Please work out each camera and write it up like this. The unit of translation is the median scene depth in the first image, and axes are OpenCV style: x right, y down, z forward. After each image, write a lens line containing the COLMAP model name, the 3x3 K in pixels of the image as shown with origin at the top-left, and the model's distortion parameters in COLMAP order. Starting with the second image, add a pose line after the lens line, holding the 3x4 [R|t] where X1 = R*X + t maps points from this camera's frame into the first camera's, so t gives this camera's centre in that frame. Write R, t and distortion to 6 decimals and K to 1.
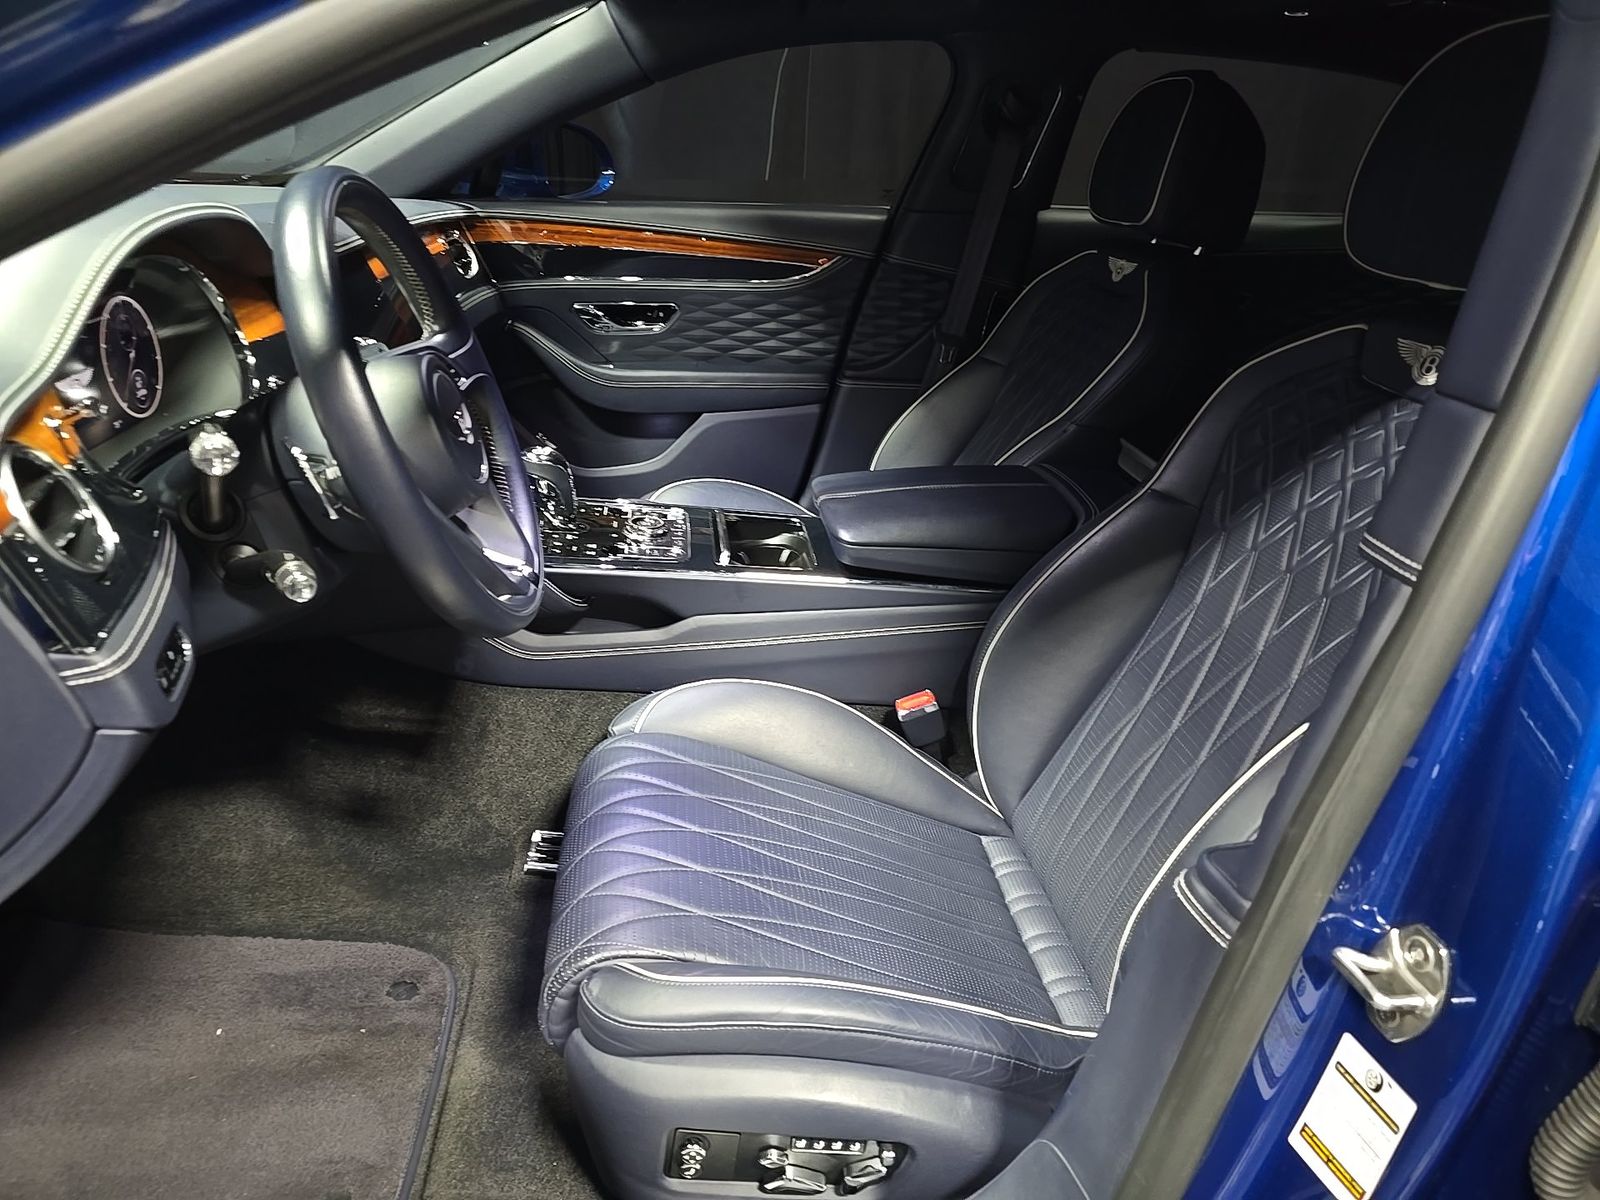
lens RADIAL K [[1074.6, 0, 800.0], [0, 1074.6, 600.0], [0, 0, 1]] dist [0.052891, -0.047541]
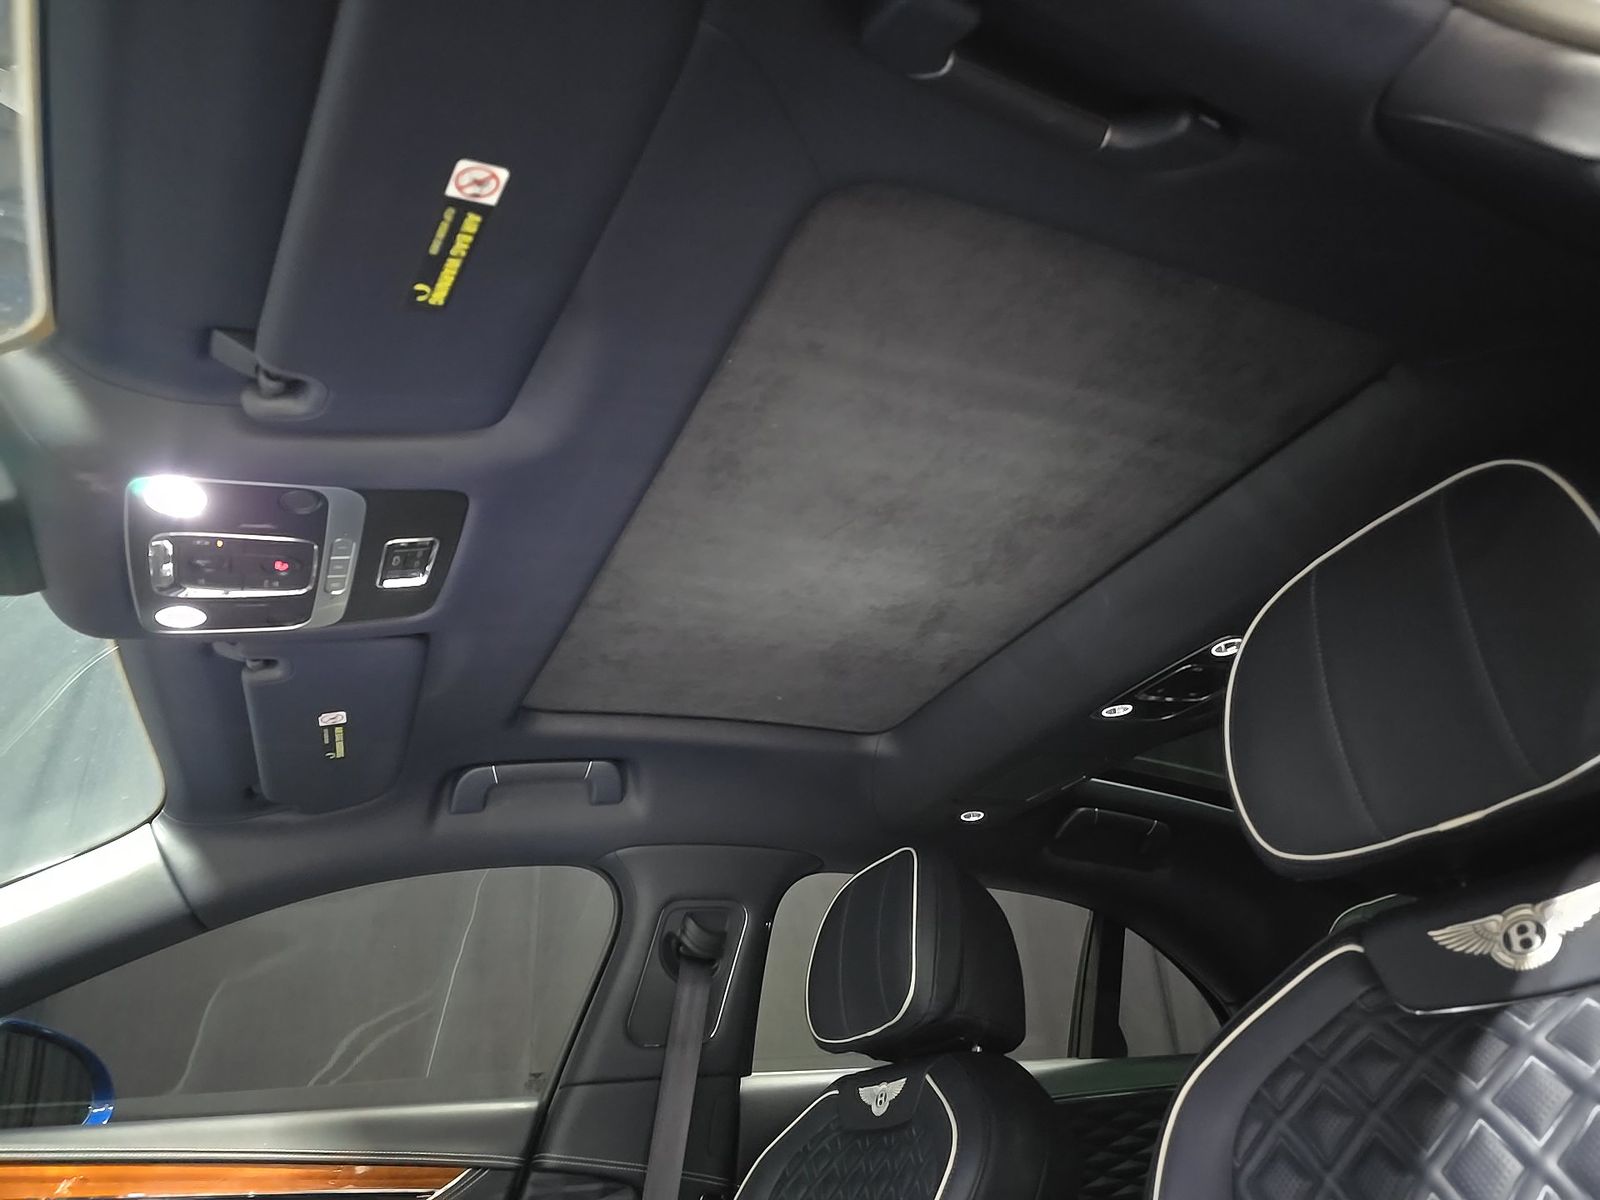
lens RADIAL K [[1074.6, 0, 800.0], [0, 1074.6, 600.0], [0, 0, 1]] dist [0.052891, -0.047541]
pose [[0.942383, 0.055854, 0.329840, -0.013185], [0.226336, 0.619591, -0.751584, 0.020526], [-0.246345, 0.782935, 0.571251, 0.310031]]
